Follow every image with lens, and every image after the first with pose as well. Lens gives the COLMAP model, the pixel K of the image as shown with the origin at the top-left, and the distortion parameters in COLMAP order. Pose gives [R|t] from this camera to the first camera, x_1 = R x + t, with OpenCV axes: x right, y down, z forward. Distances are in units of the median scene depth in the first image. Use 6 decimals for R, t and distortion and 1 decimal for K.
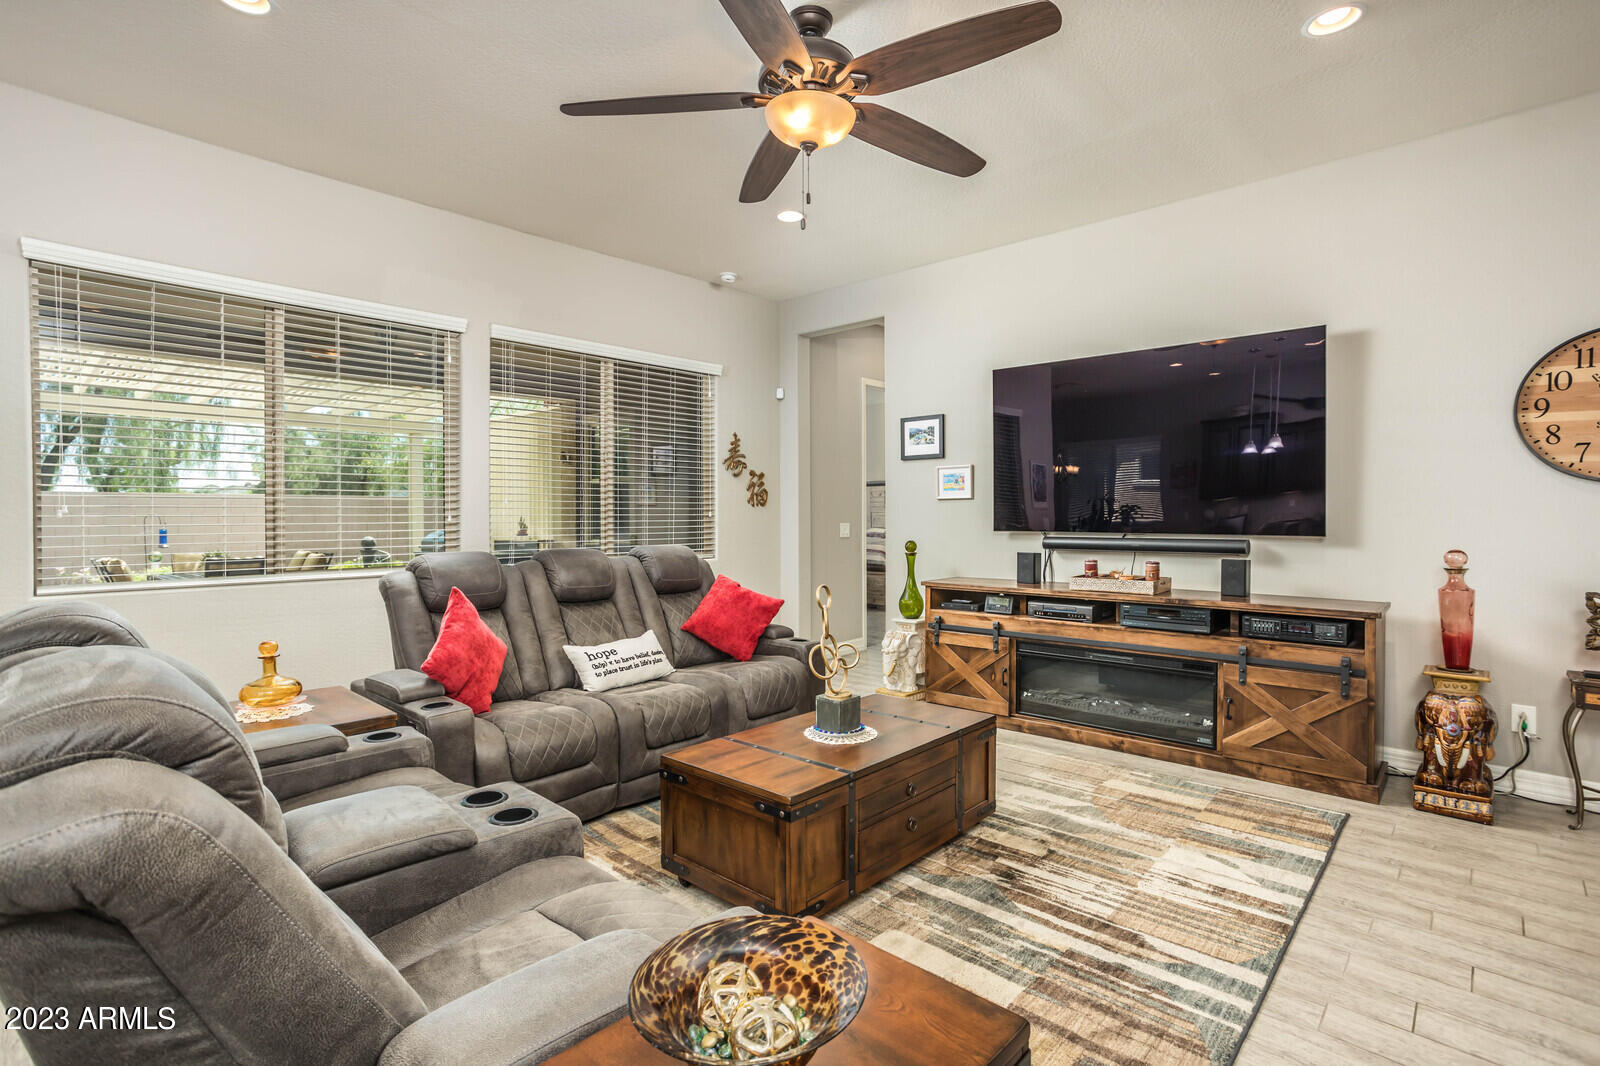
lens RADIAL K [[770.7, 0, 801.4], [0, 770.7, 524.0], [0, 0, 1]] dist [-0.062863, 0.042048]
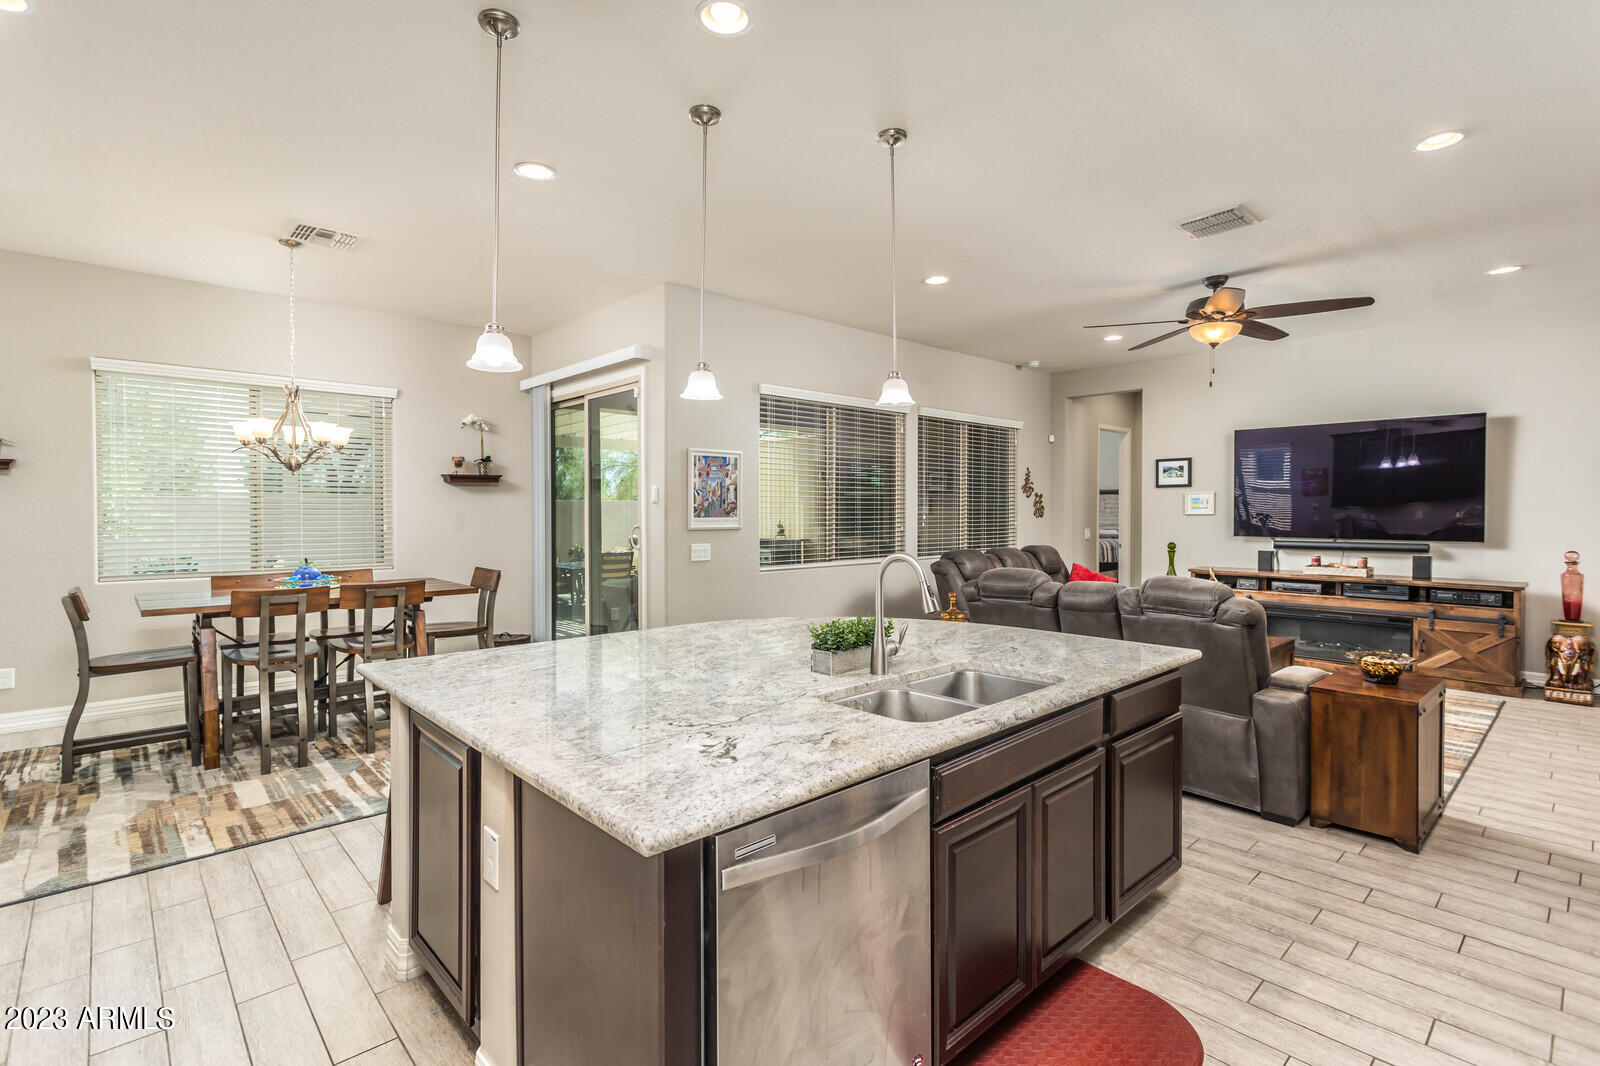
lens RADIAL K [[756.1, 0, 801.5], [0, 756.1, 524.1], [0, 0, 1]] dist [0.003764, -0.000280]
pose [[0.996960, 0.002123, -0.077886, -0.656228], [-0.001756, 0.999987, 0.004780, -0.027947], [0.077896, -0.004629, 0.996951, -0.756226]]
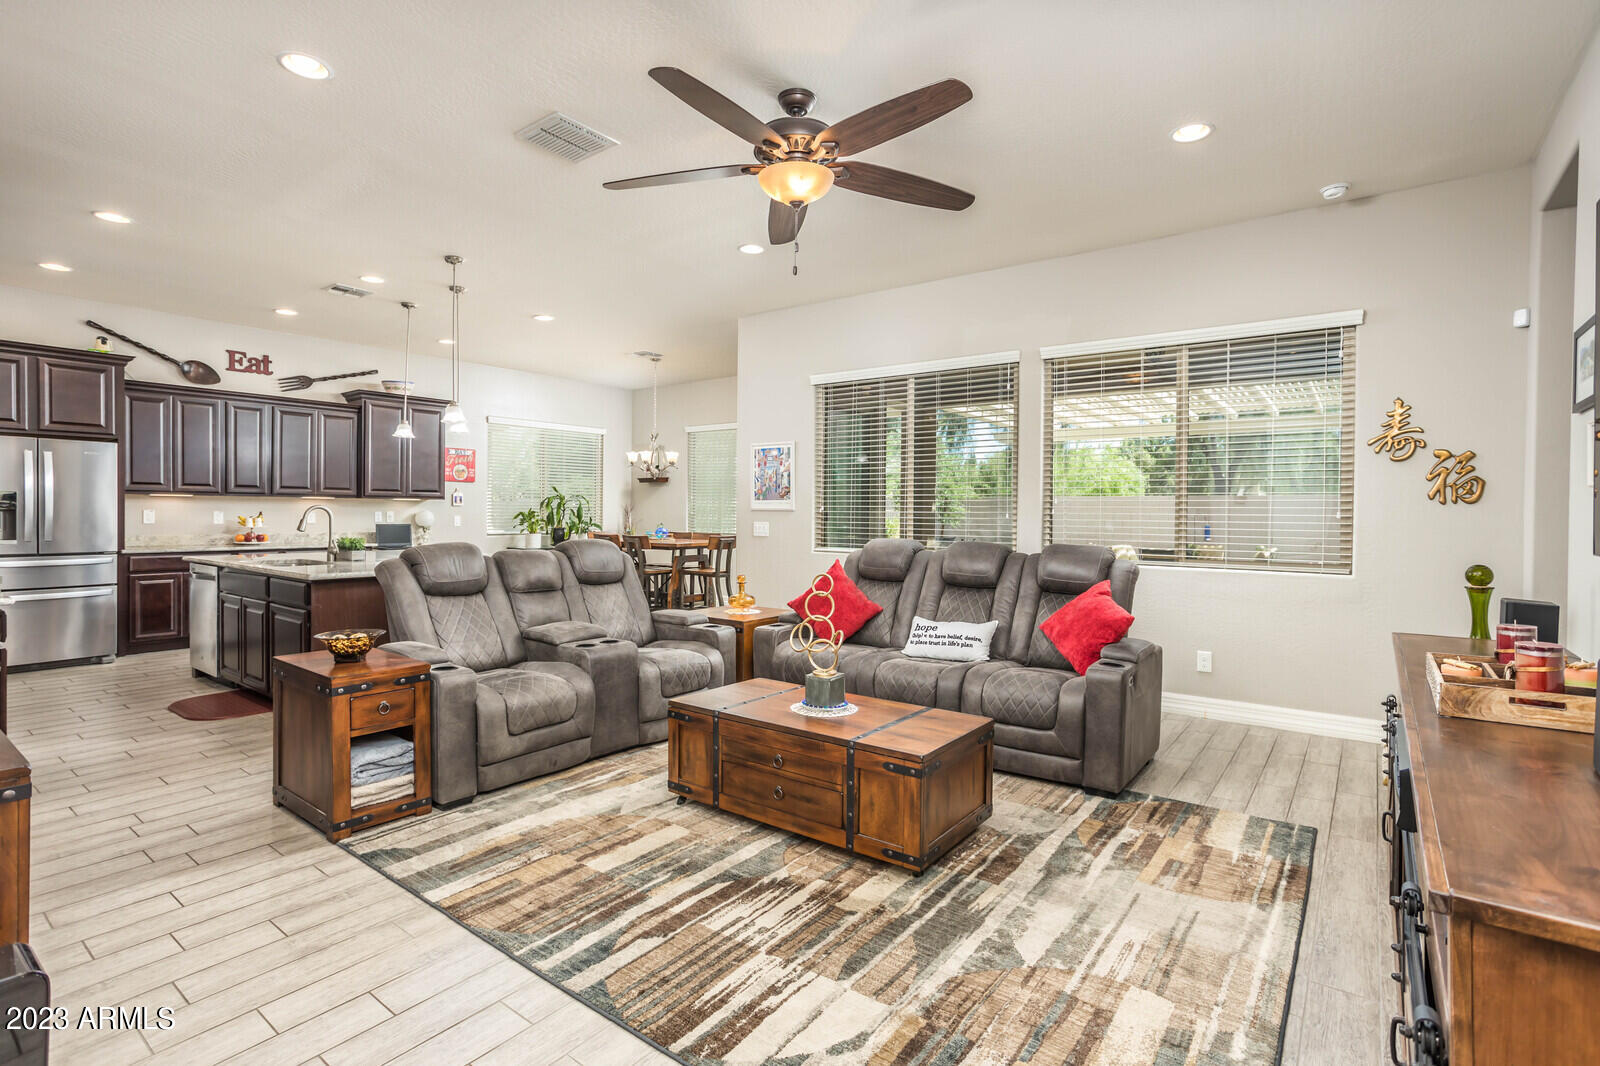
lens RADIAL K [[769.0, 0, 791.3], [0, 769.0, 523.2], [0, 0, 1]] dist [-0.053387, 0.037238]
pose [[0.089234, 0.017721, -0.995853, 0.885046], [-0.022146, 0.999630, 0.015803, -0.008450], [0.995764, 0.020644, 0.089593, 0.652670]]
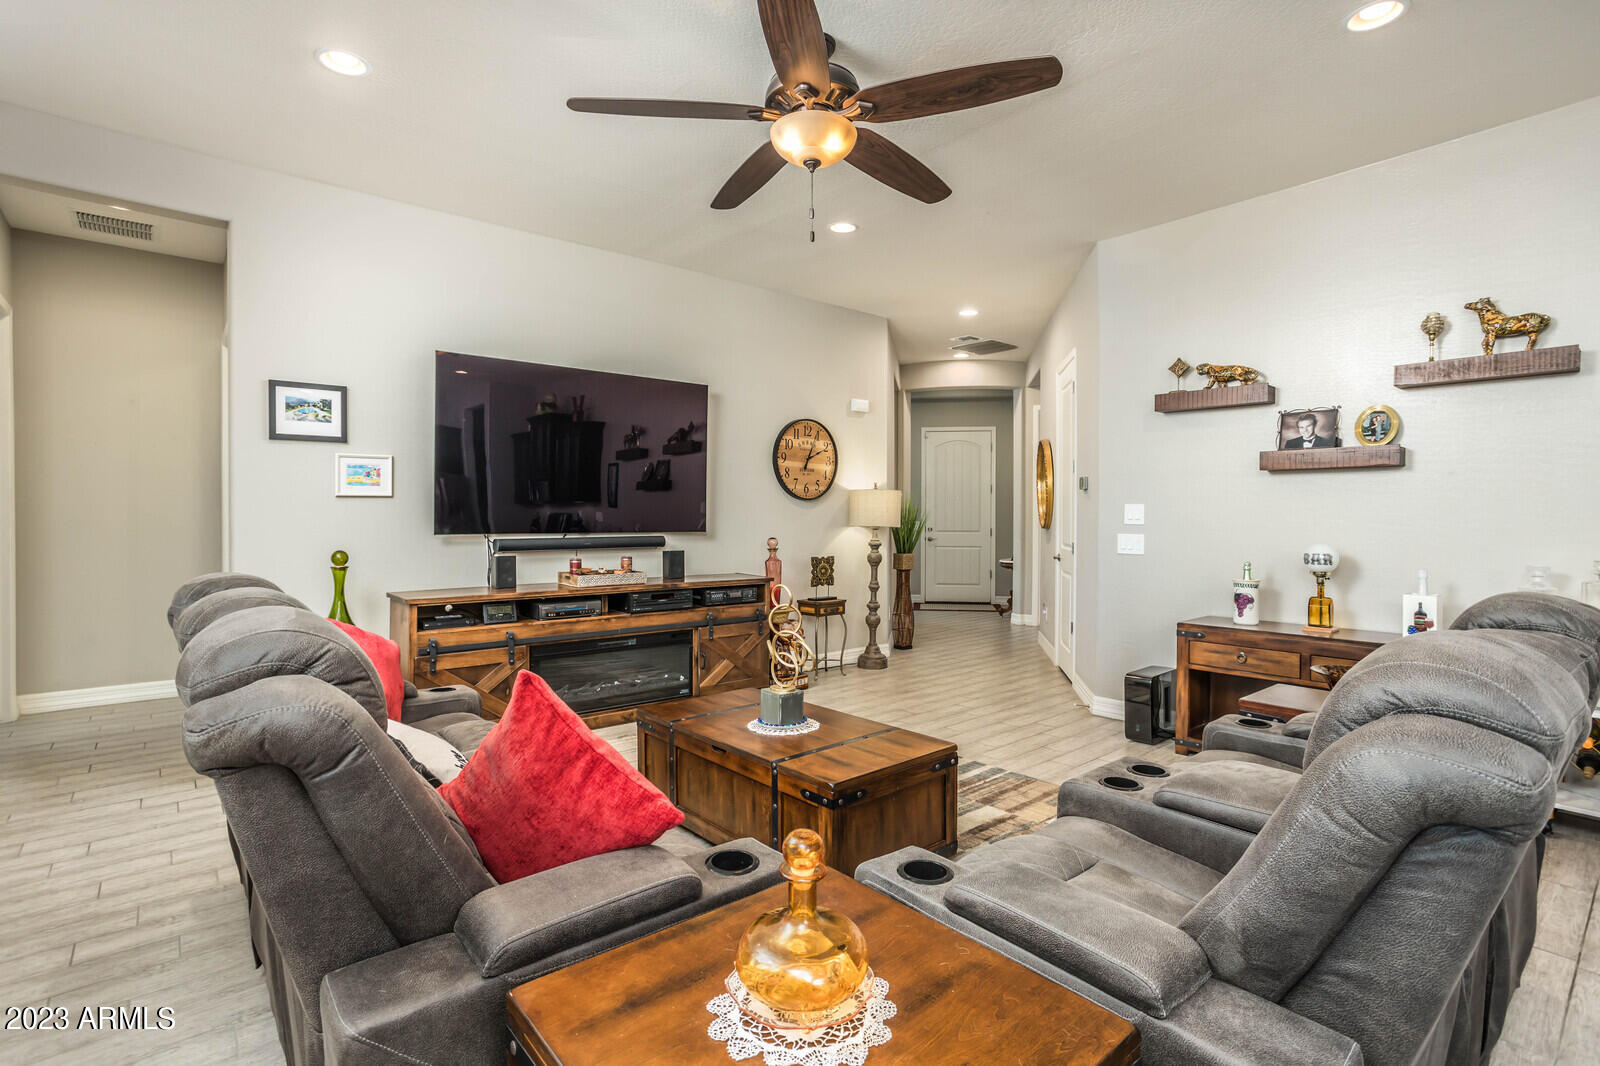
lens RADIAL K [[770.7, 0, 801.4], [0, 770.7, 524.0], [0, 0, 1]] dist [-0.062863, 0.042048]
pose [[0.115686, -0.007833, 0.993255, -0.756117], [0.011347, 0.999914, 0.006564, -0.005636], [-0.993221, 0.010511, 0.115765, 0.657188]]
